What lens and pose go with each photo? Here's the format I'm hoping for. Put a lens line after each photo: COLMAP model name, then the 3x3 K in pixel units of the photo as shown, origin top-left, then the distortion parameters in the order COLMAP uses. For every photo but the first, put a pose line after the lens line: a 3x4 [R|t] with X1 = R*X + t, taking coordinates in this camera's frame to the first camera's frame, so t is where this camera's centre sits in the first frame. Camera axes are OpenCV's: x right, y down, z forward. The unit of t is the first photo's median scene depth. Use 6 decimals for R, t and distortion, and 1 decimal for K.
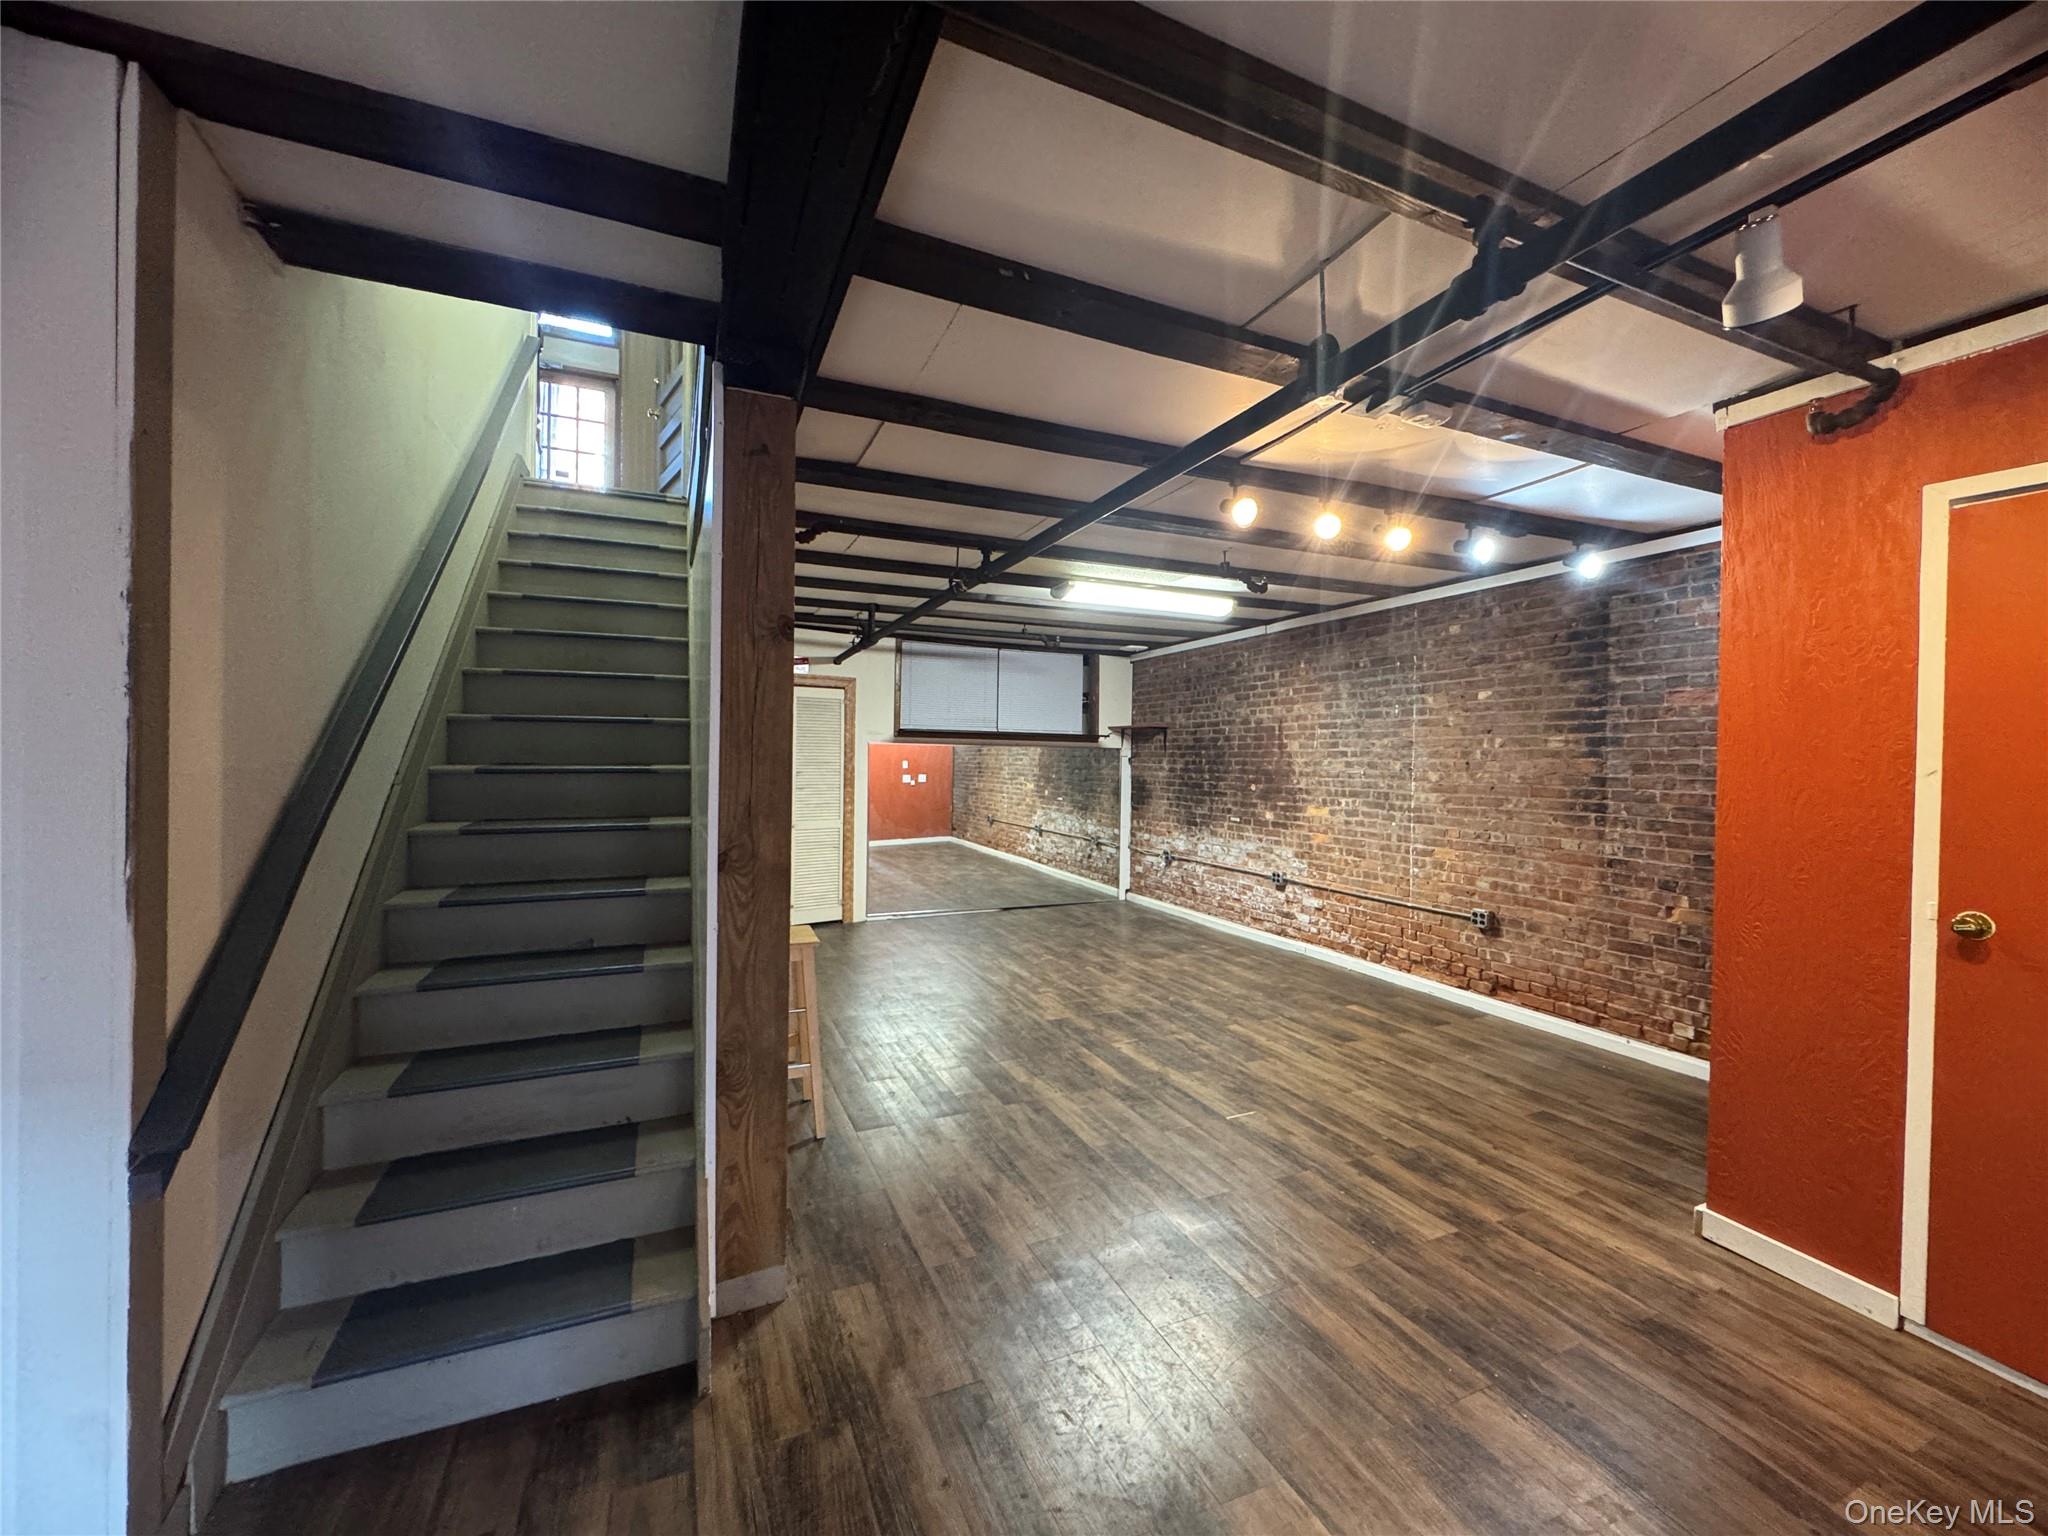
lens RADIAL K [[812.6, 0, 1024.0], [0, 812.6, 768.0], [0, 0, 1]] dist [-0.000924, 0.000149]
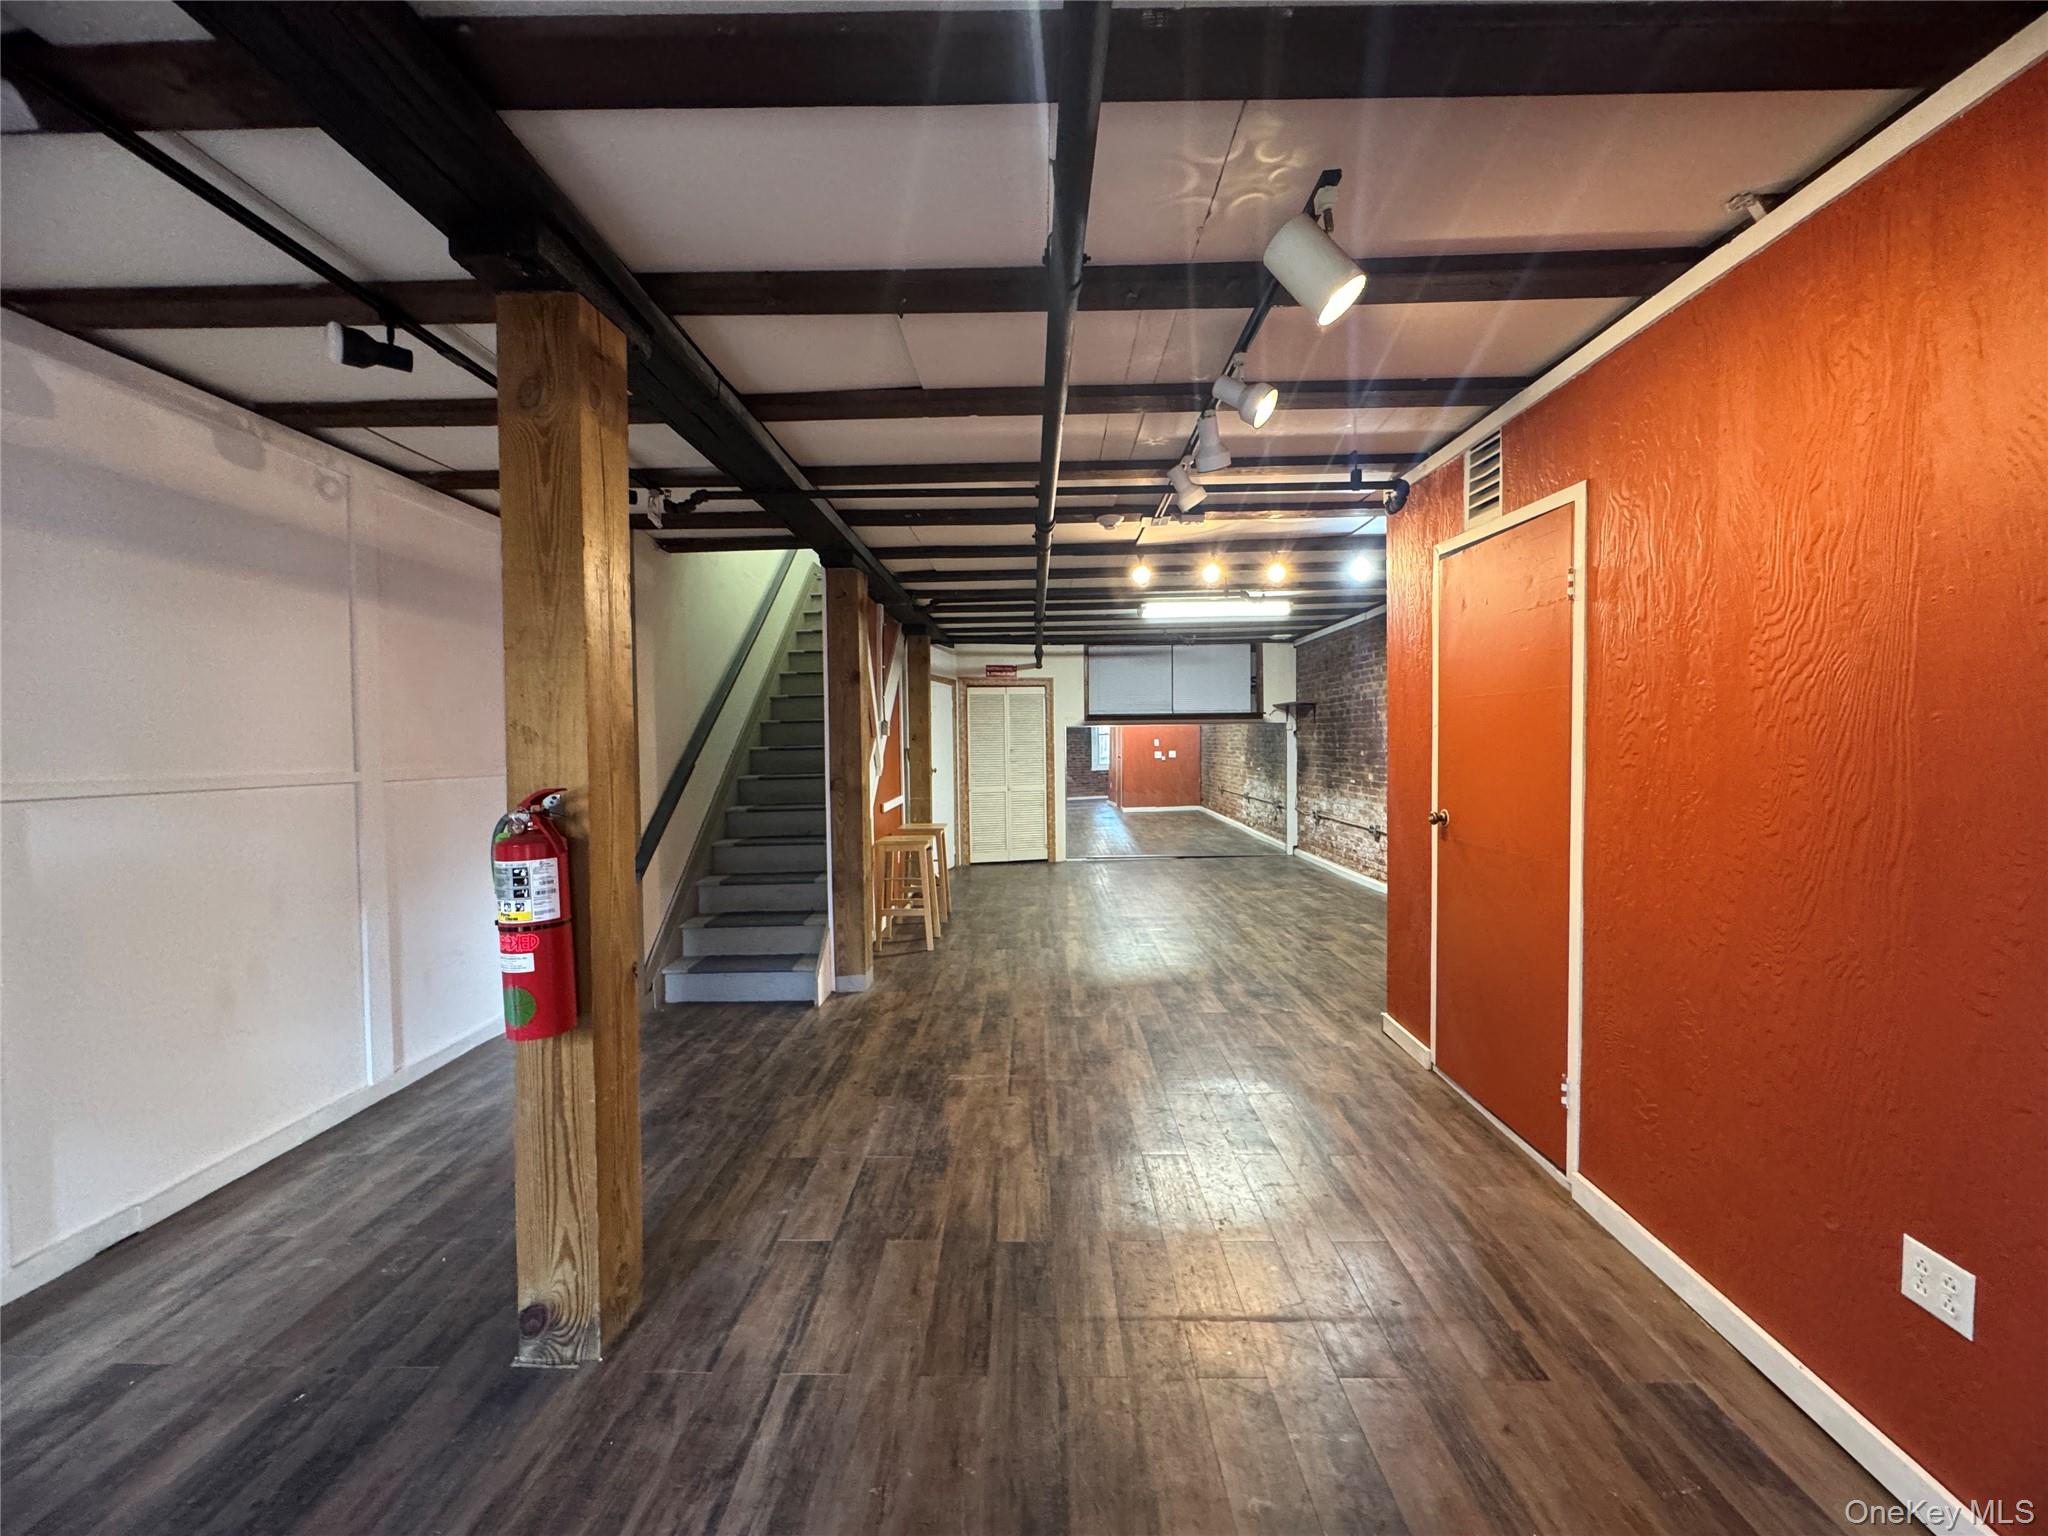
lens RADIAL K [[812.6, 0, 1024.0], [0, 812.6, 768.0], [0, 0, 1]] dist [-0.000924, 0.000149]
pose [[0.910966, -0.014369, -0.412230, 0.459801], [0.023765, 0.999561, 0.017675, 0.018881], [0.411795, -0.025898, 0.910908, -0.359333]]
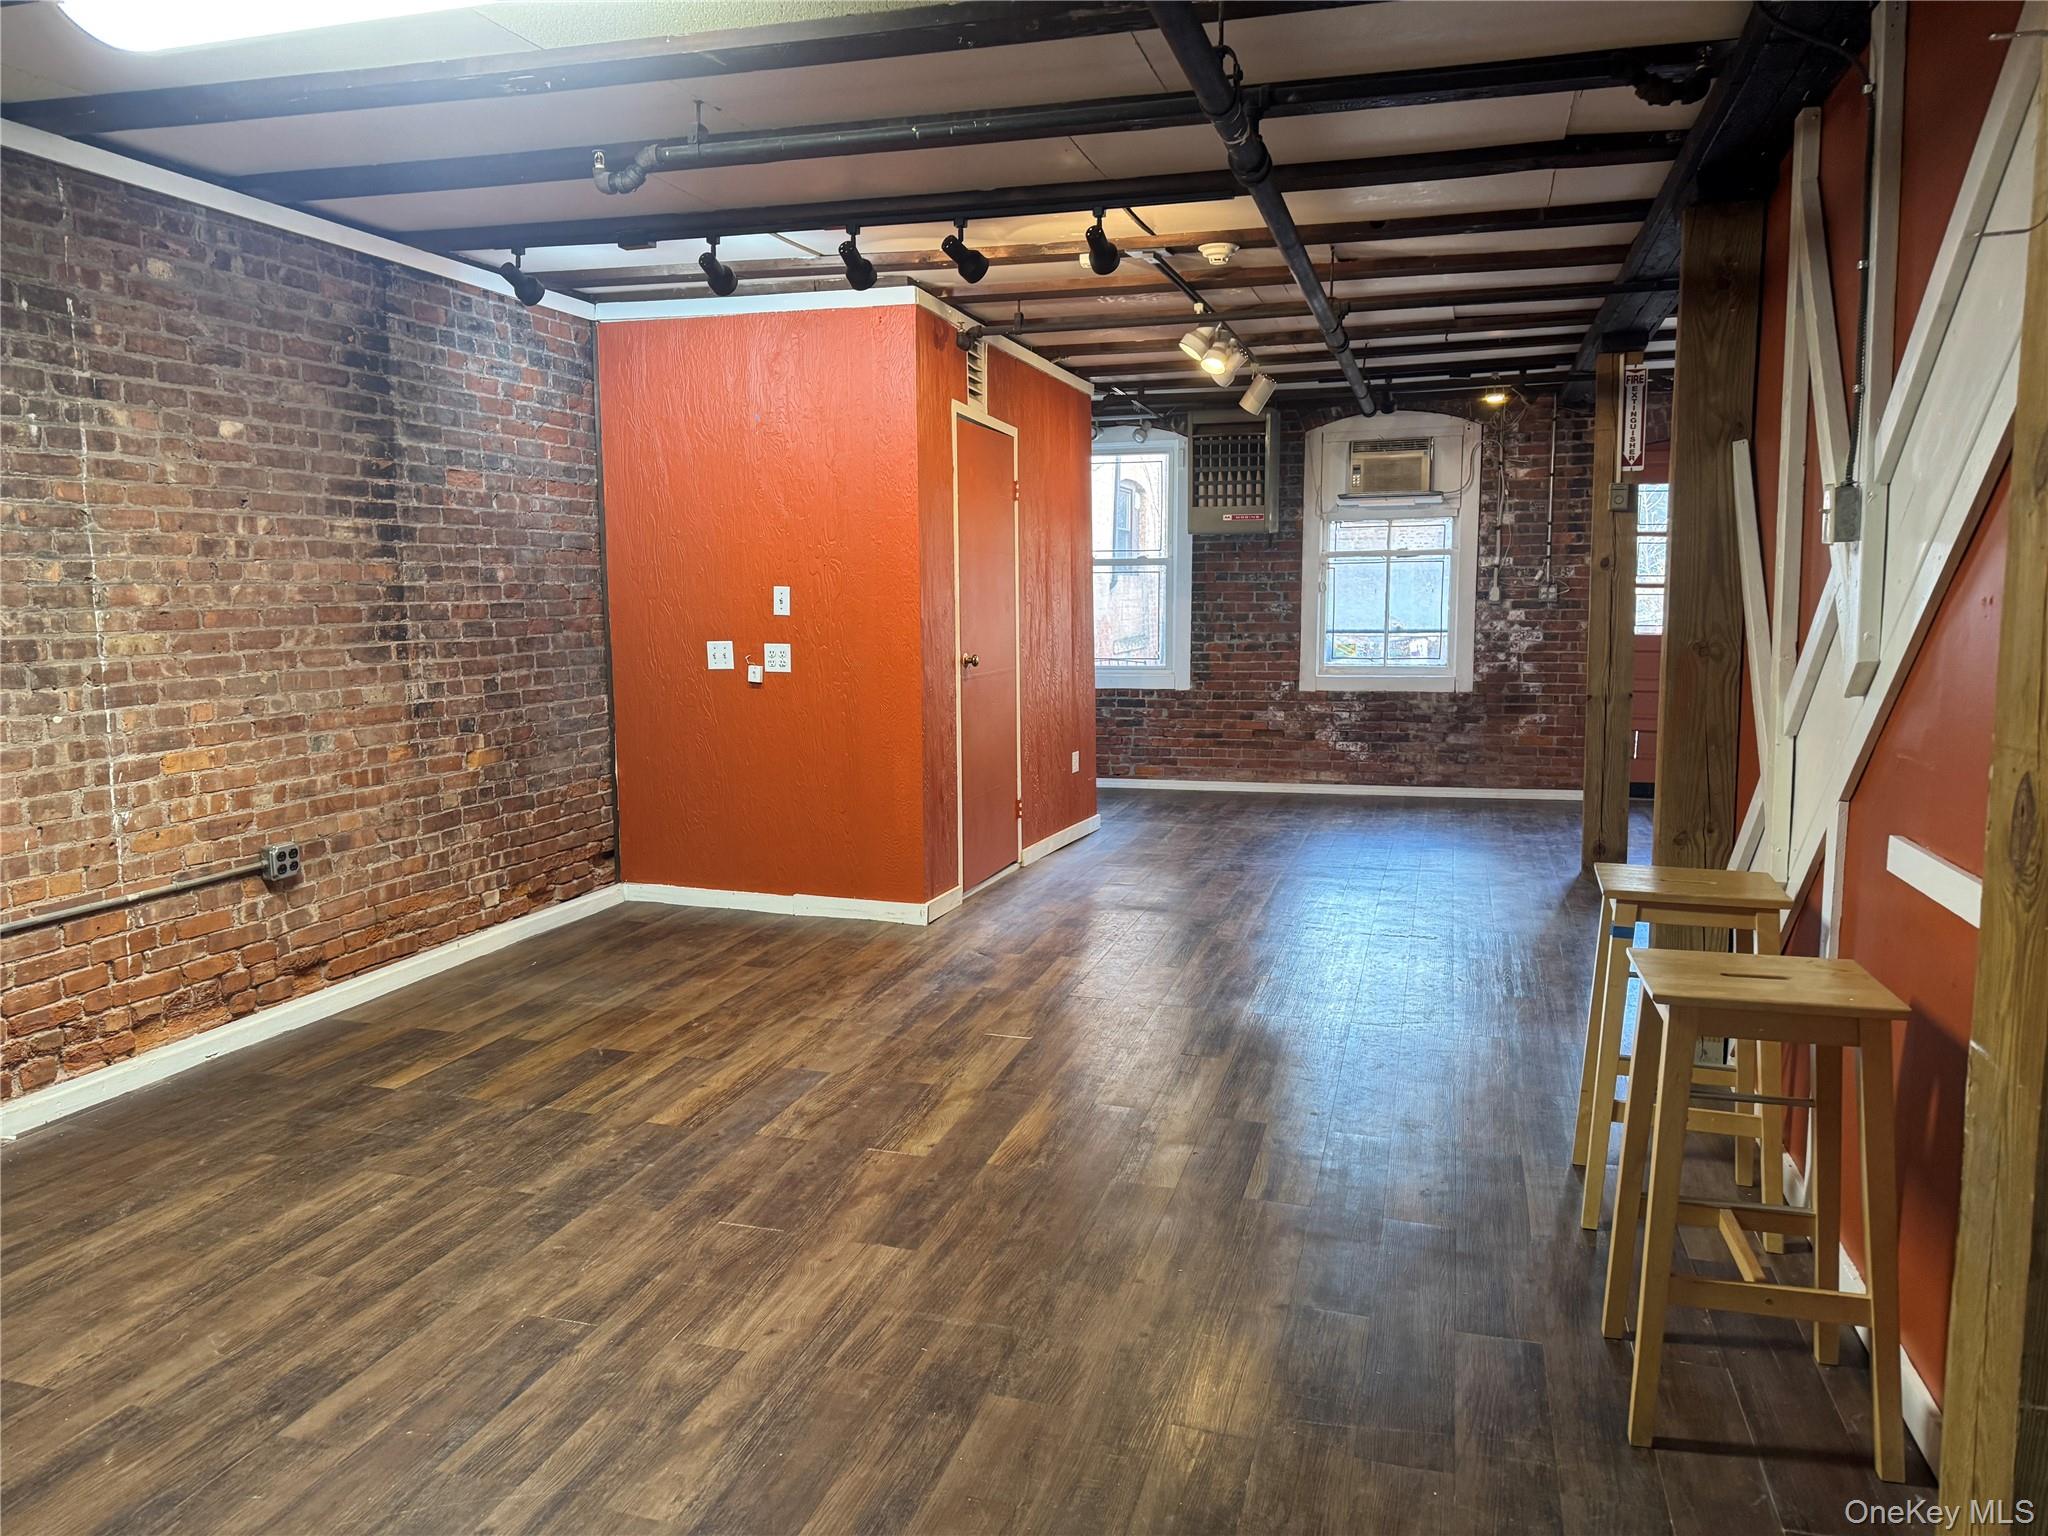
lens RADIAL K [[1534.1, 0, 1024.0], [0, 1534.1, 768.0], [0, 0, 1]] dist [0.004417, -0.004570]
pose [[-0.781349, -0.084185, 0.618391, -0.439657], [0.000110, 0.990842, 0.135027, -0.009942], [-0.624095, 0.105571, -0.774184, 1.502325]]
